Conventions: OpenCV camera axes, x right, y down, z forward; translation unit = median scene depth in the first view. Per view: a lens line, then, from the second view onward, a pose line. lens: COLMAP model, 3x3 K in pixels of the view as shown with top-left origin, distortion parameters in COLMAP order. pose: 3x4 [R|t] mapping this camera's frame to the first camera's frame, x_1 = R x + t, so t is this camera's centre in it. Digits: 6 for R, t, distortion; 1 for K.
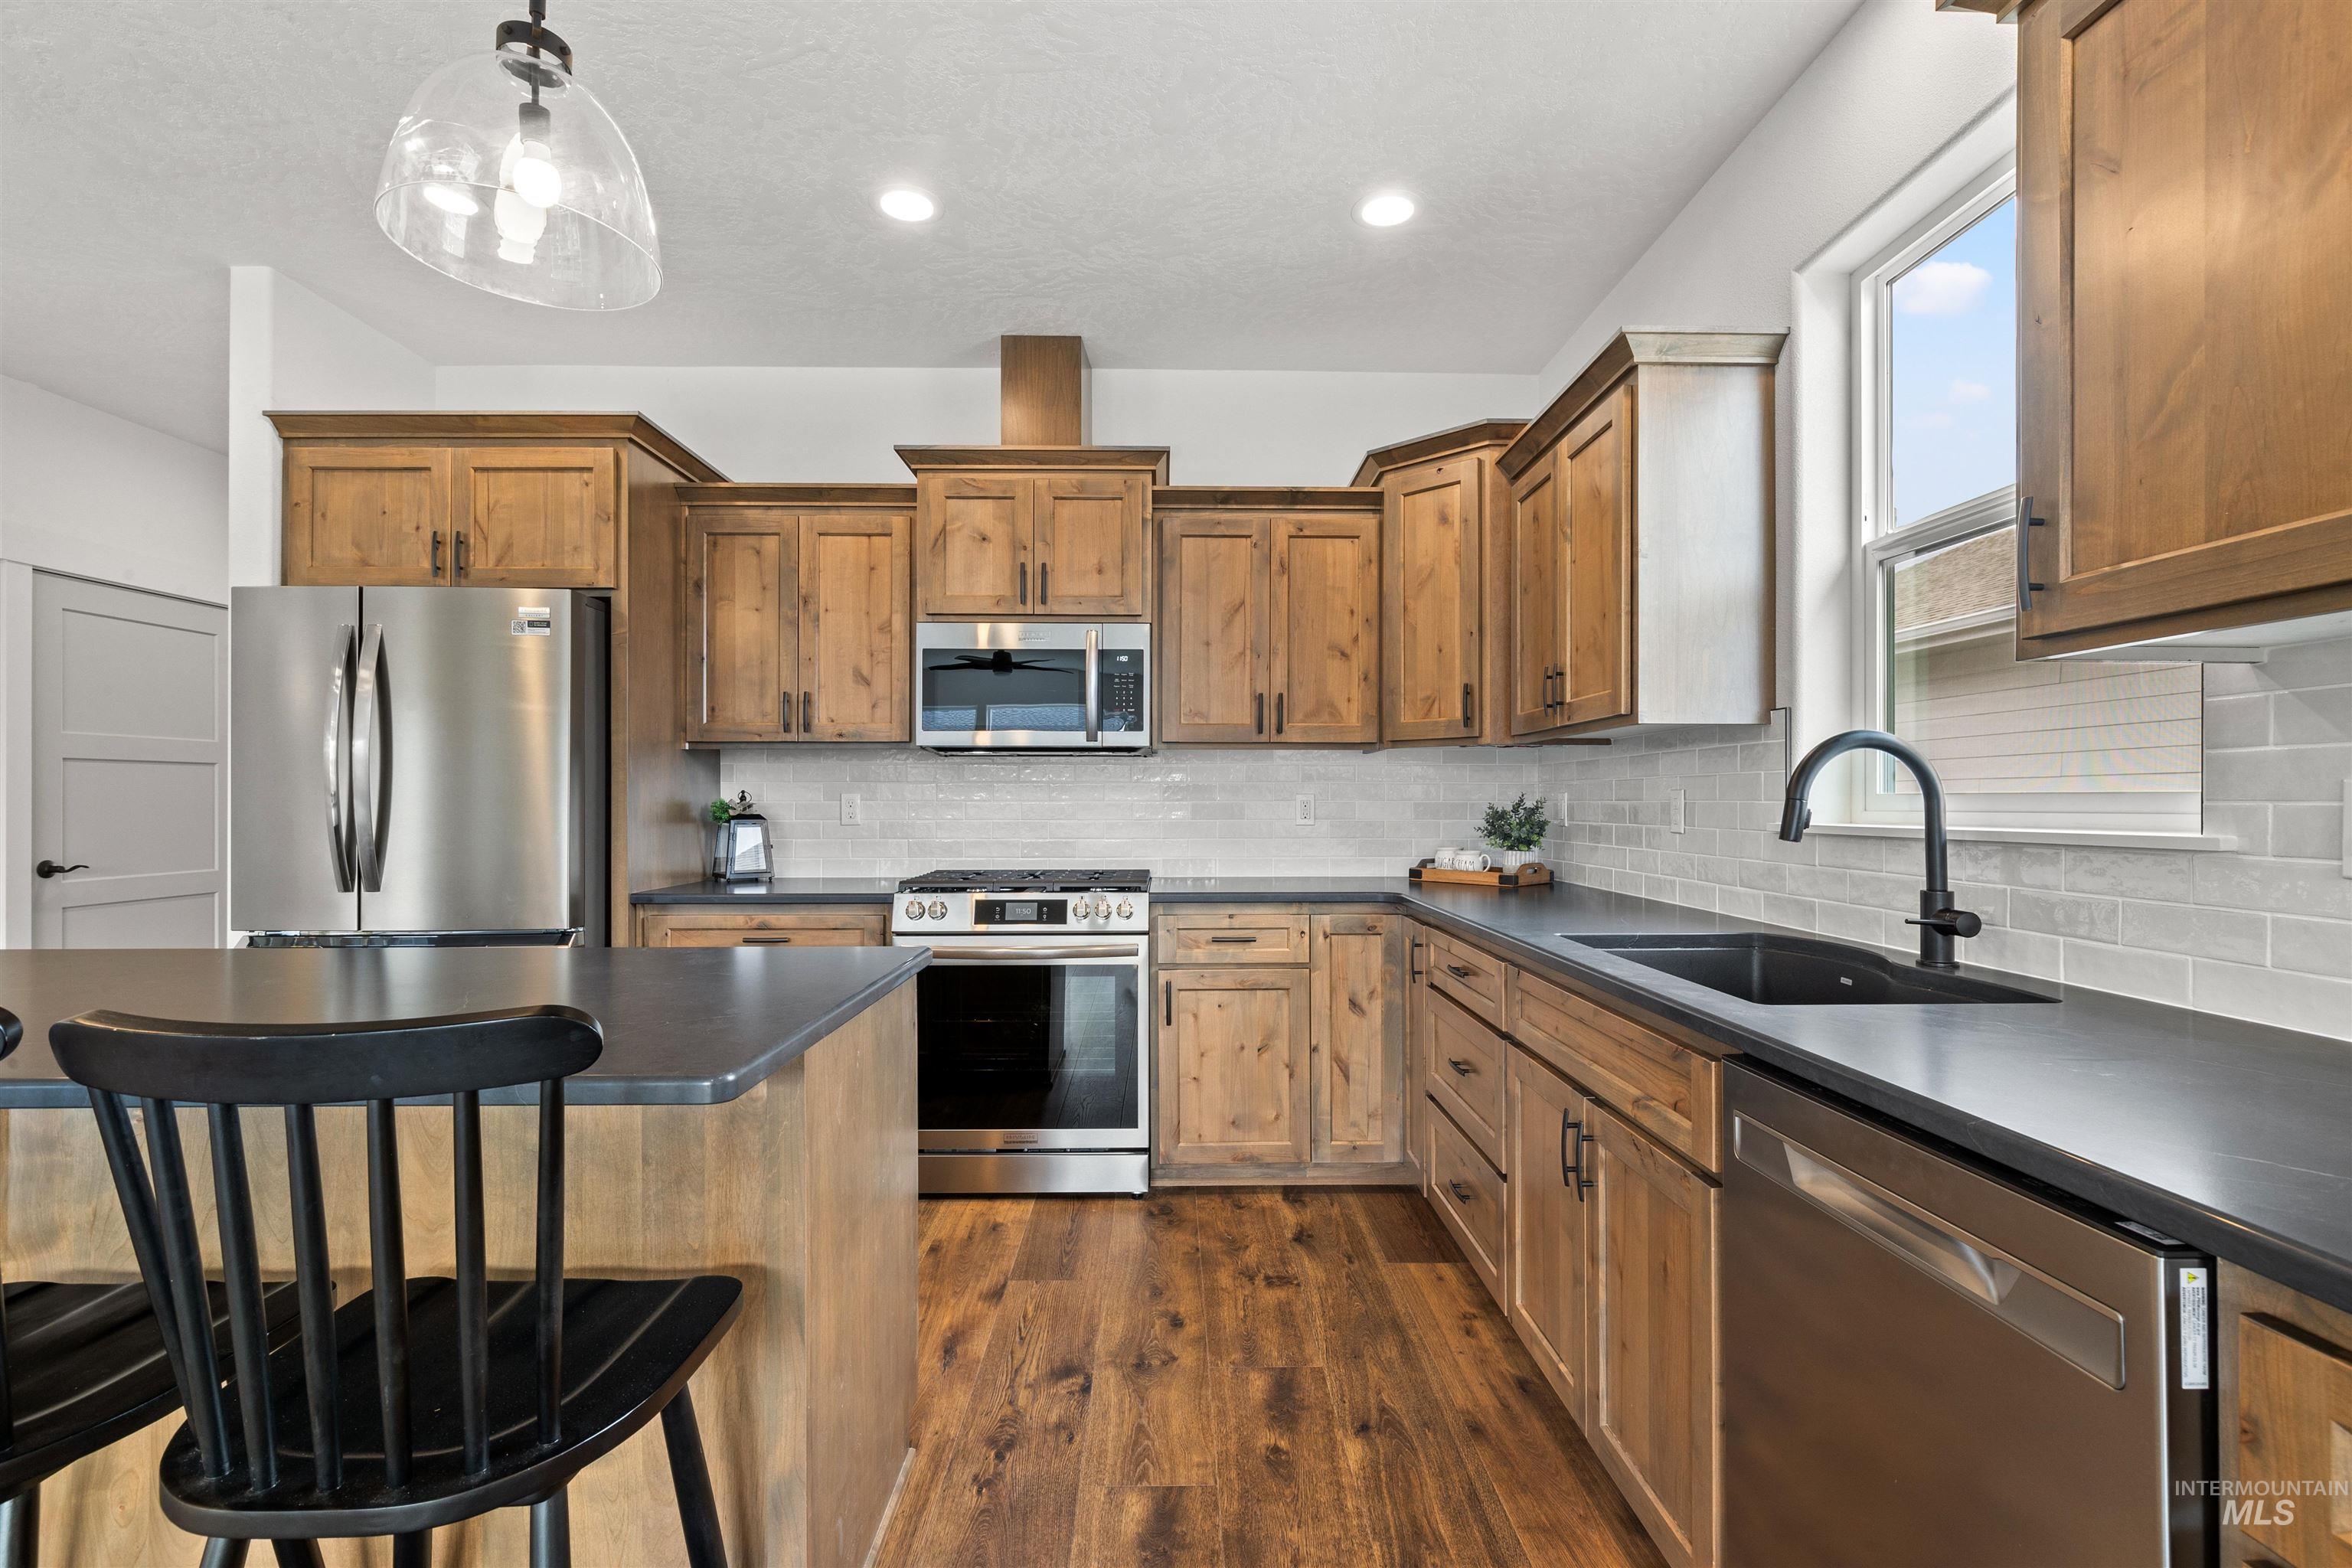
lens RADIAL K [[1073.0, 0, 1181.0], [0, 1073.0, 794.6], [0, 0, 1]] dist [-0.004830, 0.002580]
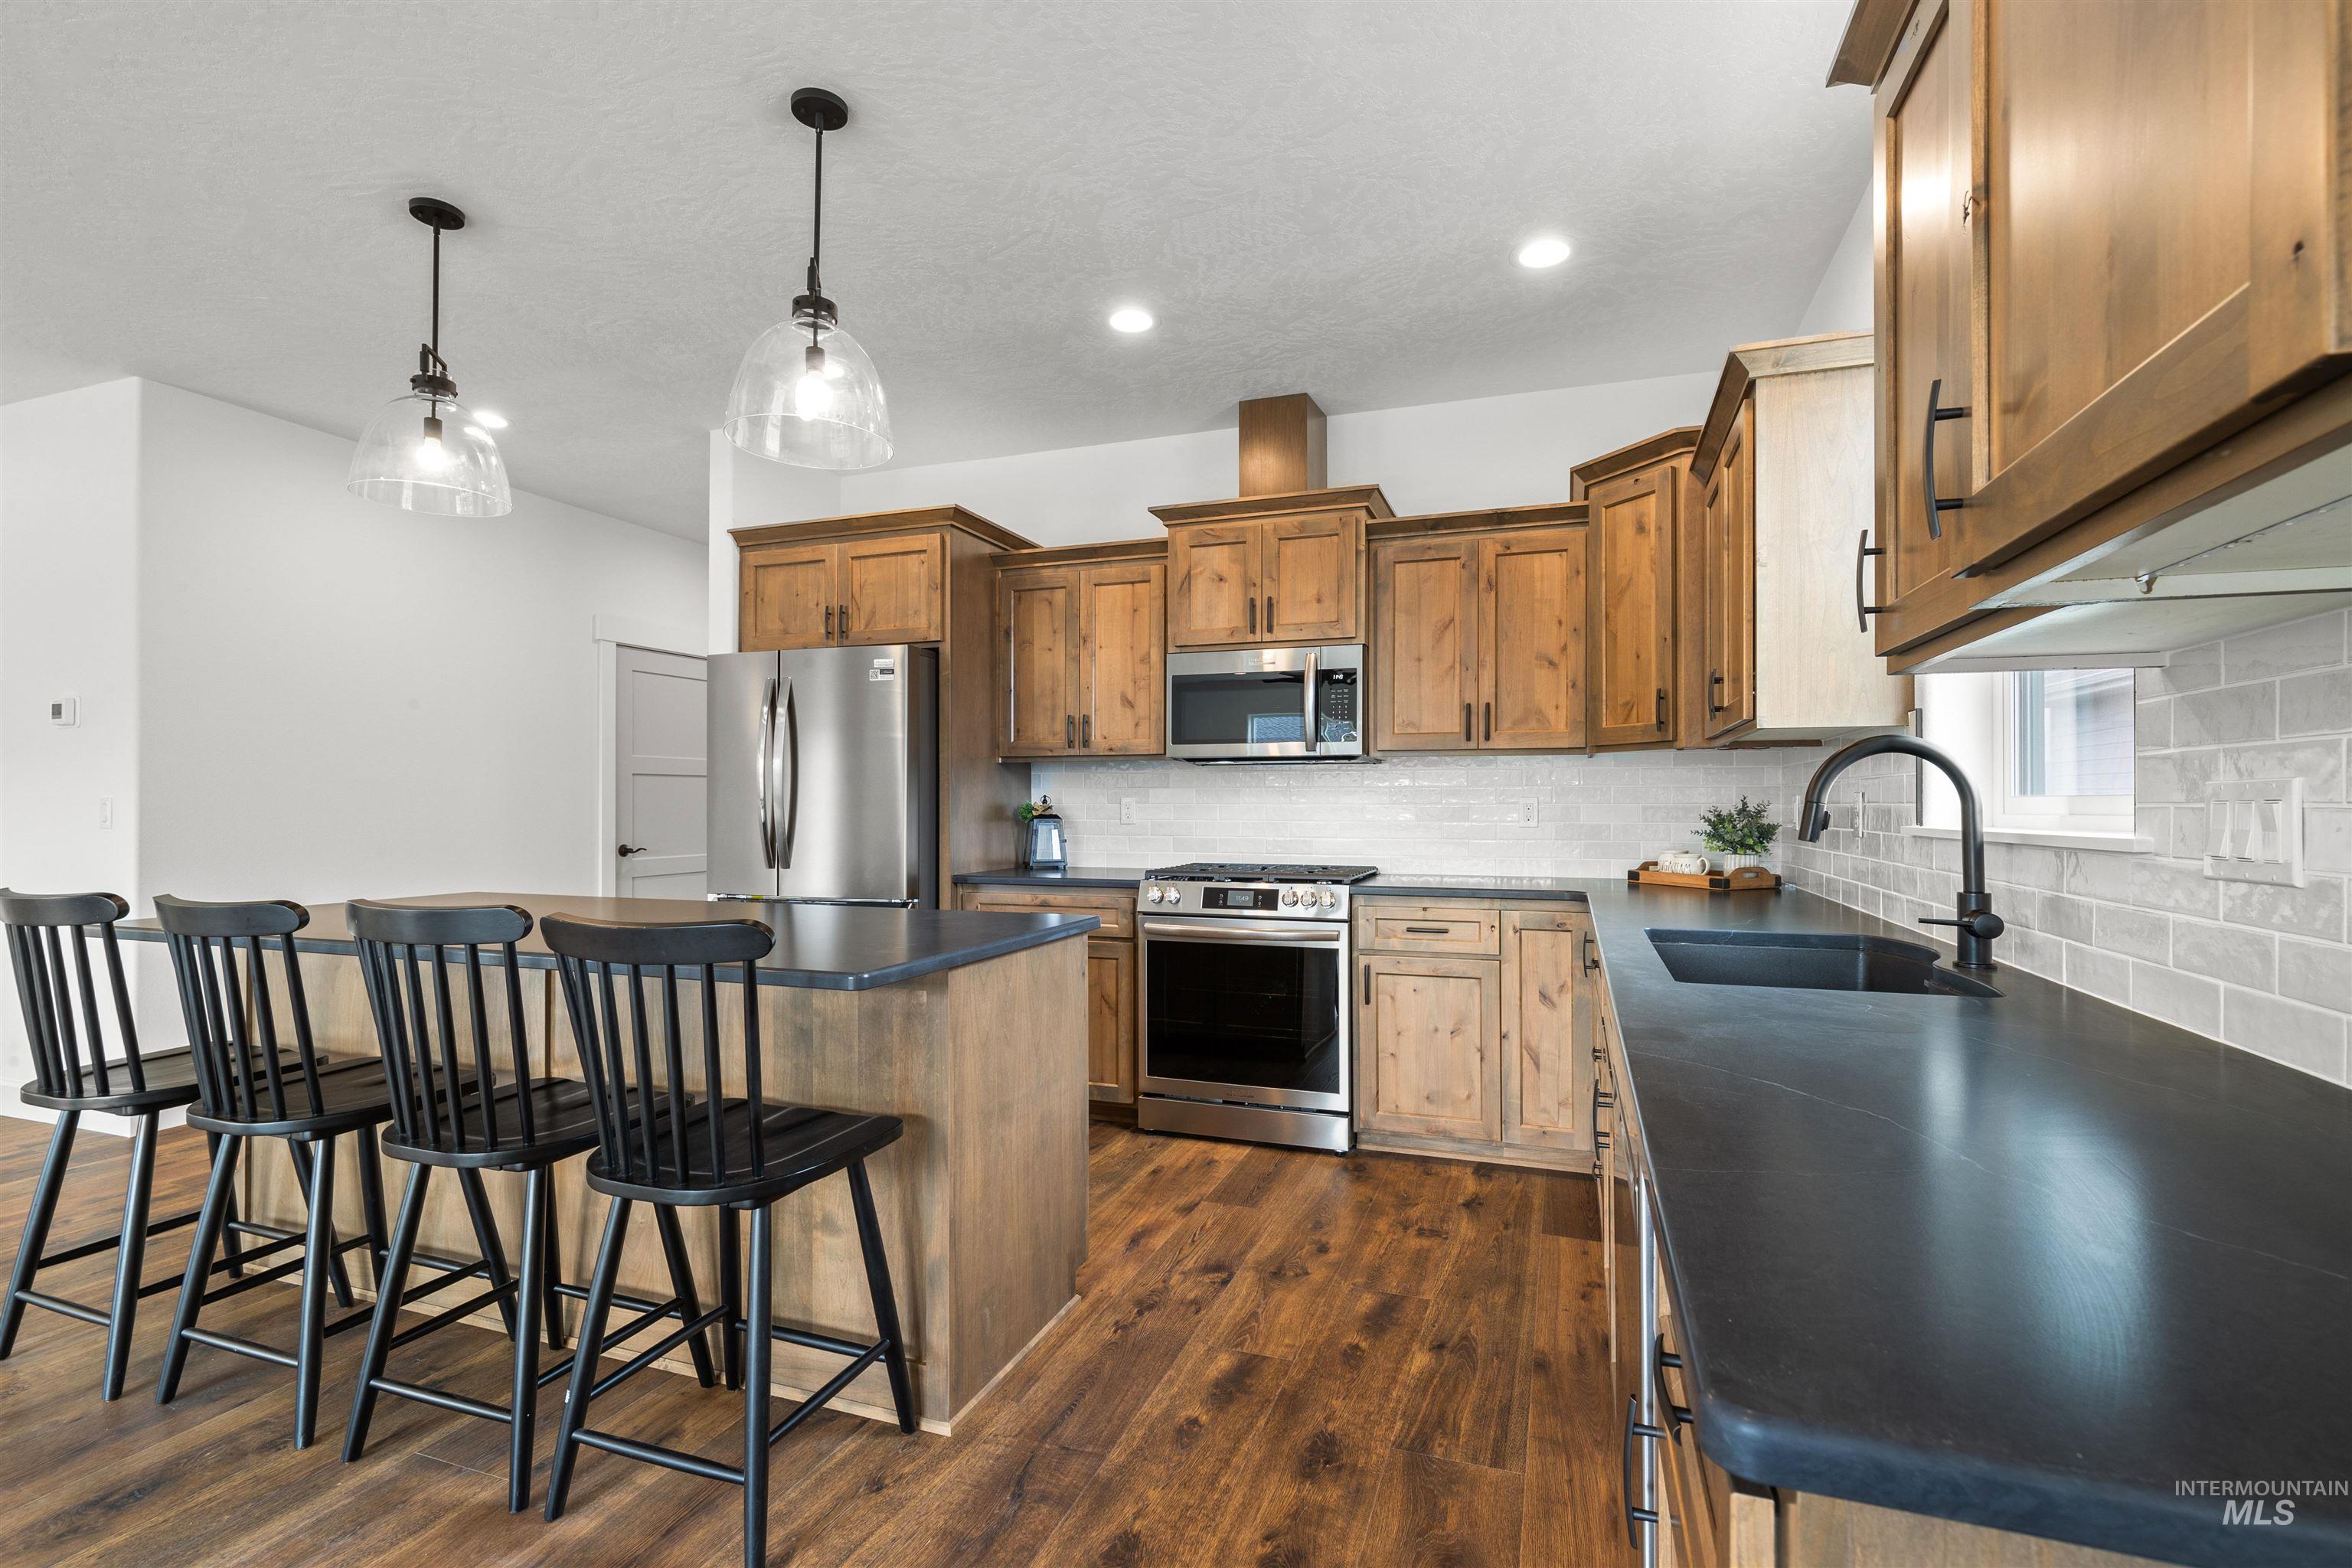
lens RADIAL K [[1073.0, 0, 1181.7], [0, 1073.0, 794.1], [0, 0, 1]] dist [-0.004830, 0.002580]
pose [[0.935223, -0.003048, -0.354046, 0.207384], [0.001715, 0.999990, -0.004079, -0.000005], [0.354055, 0.003208, 0.935219, -0.116508]]
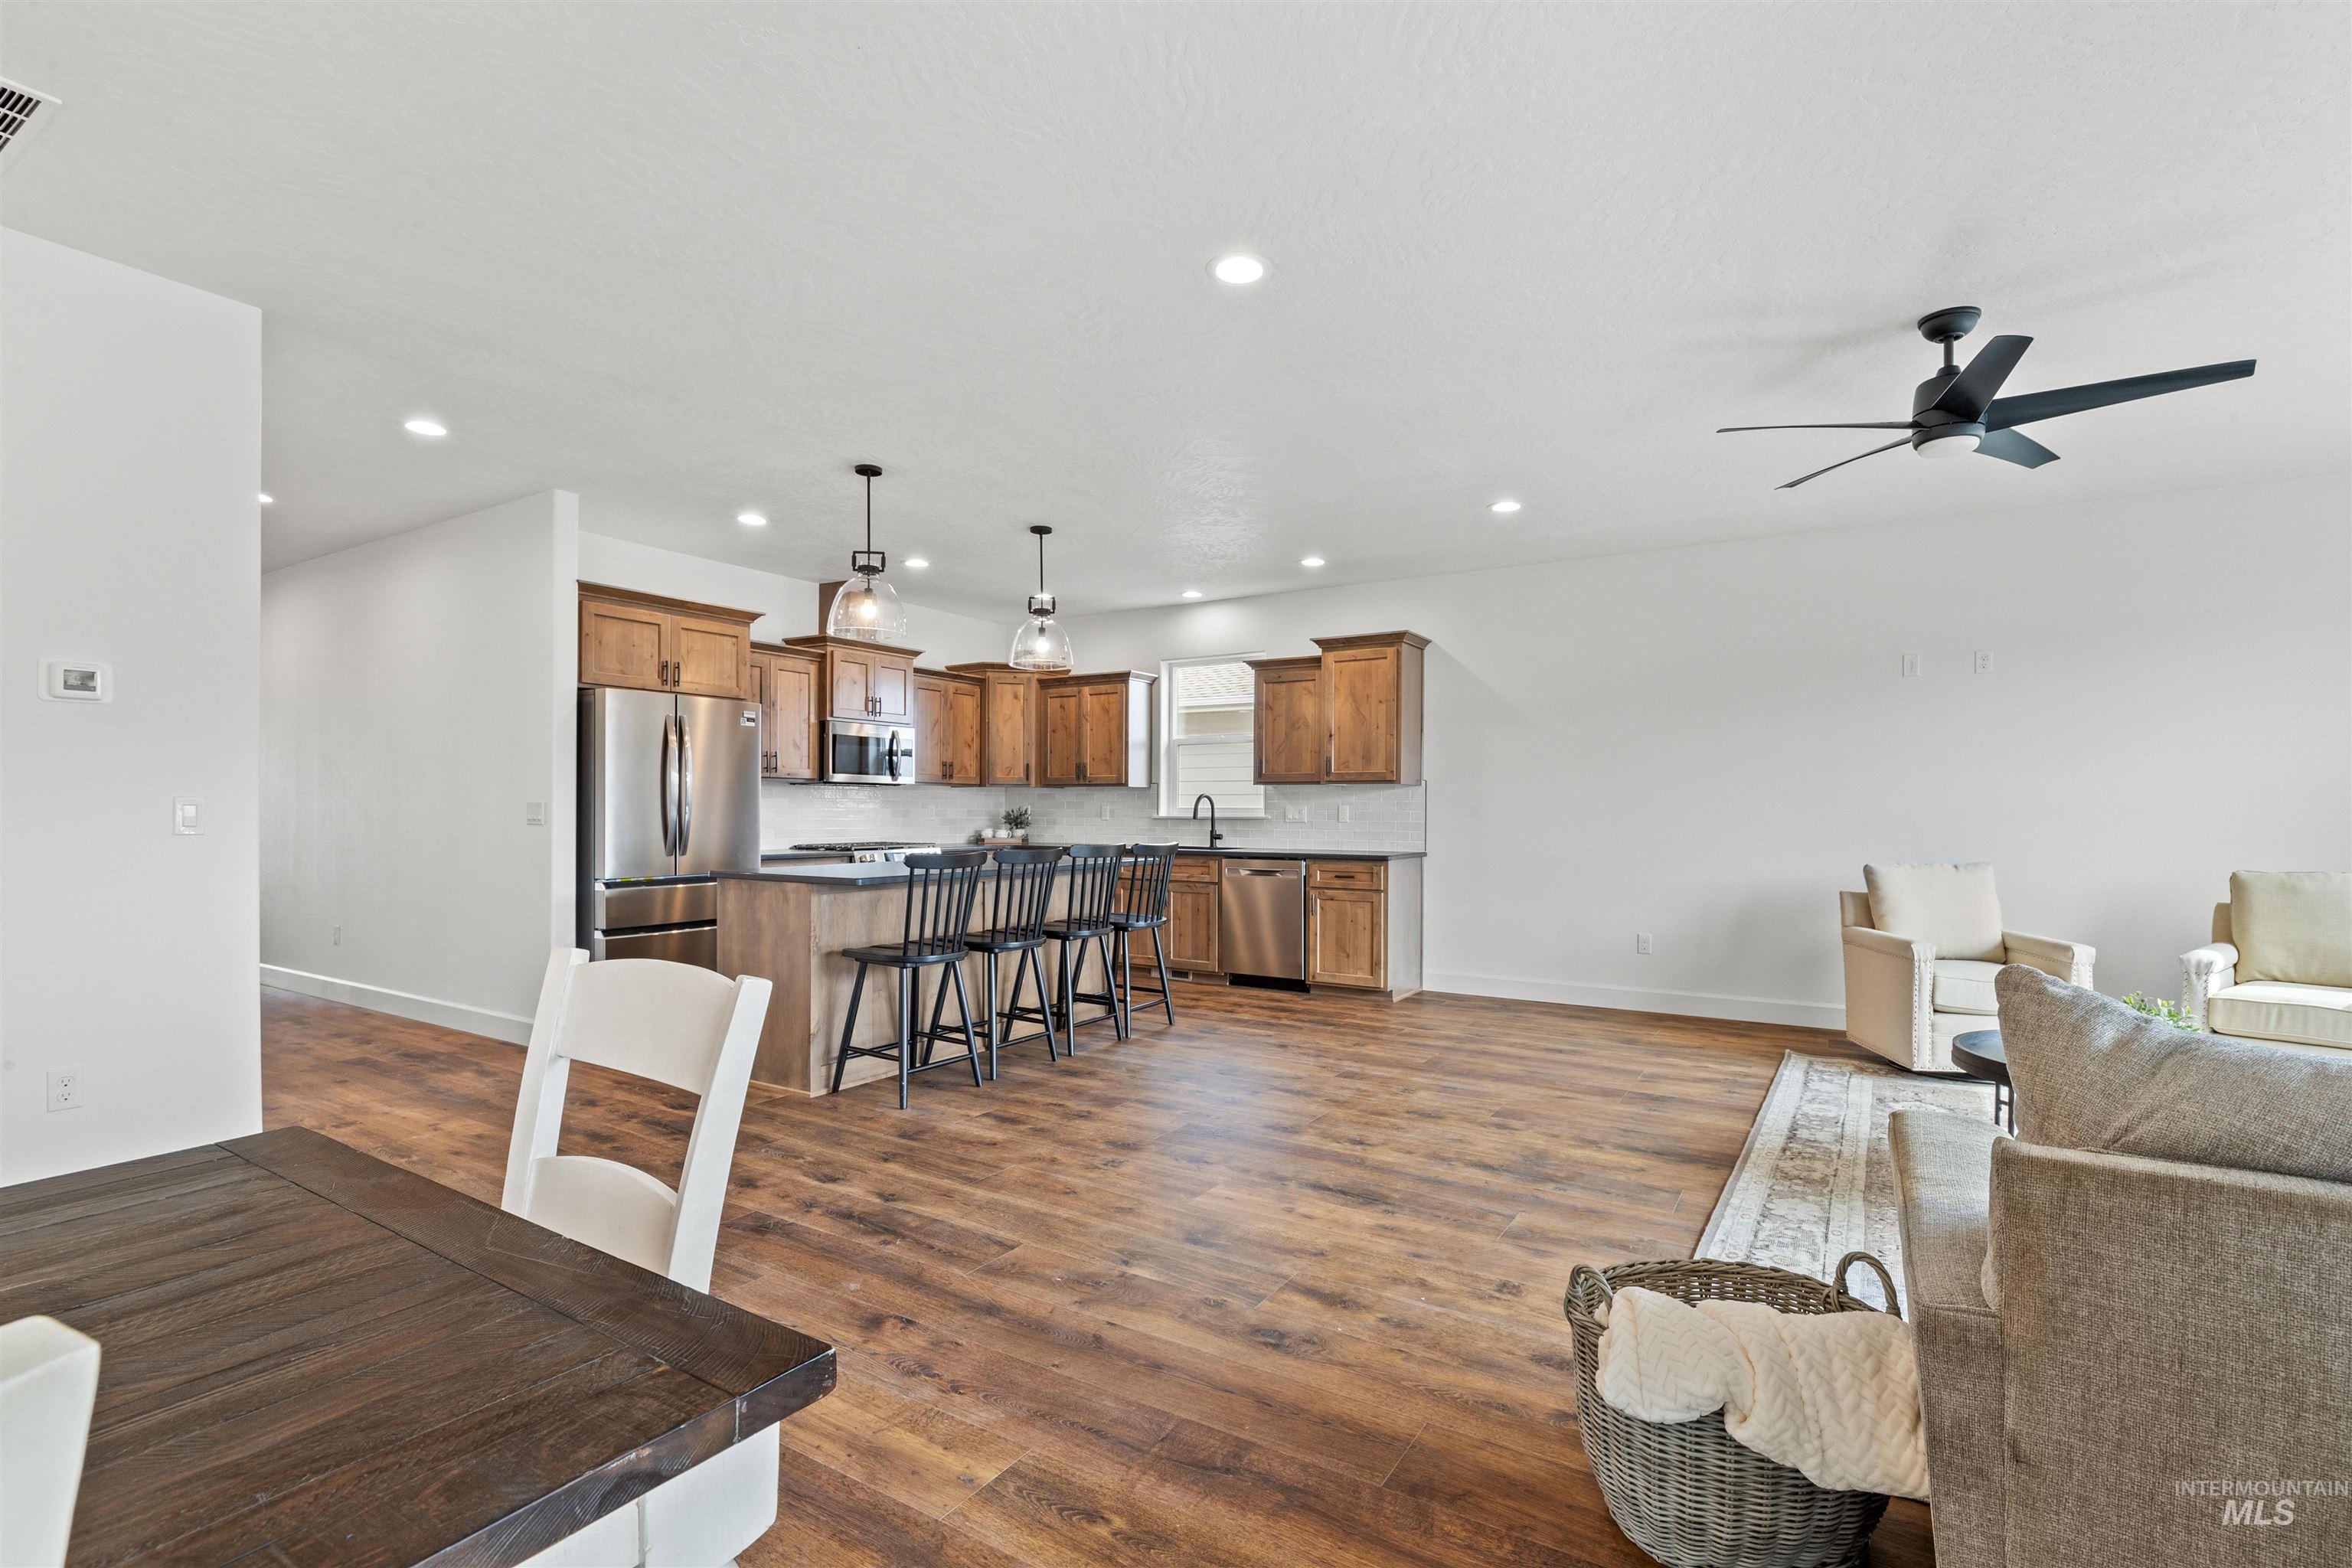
lens RADIAL K [[1073.0, 0, 1188.8], [0, 1073.0, 808.1], [0, 0, 1]] dist [-0.004830, 0.002580]
pose [[0.540235, 0.004178, 0.841504, -1.745058], [-0.009253, 0.999957, 0.000976, -0.002853], [-0.841464, -0.008314, 0.540250, -0.743336]]
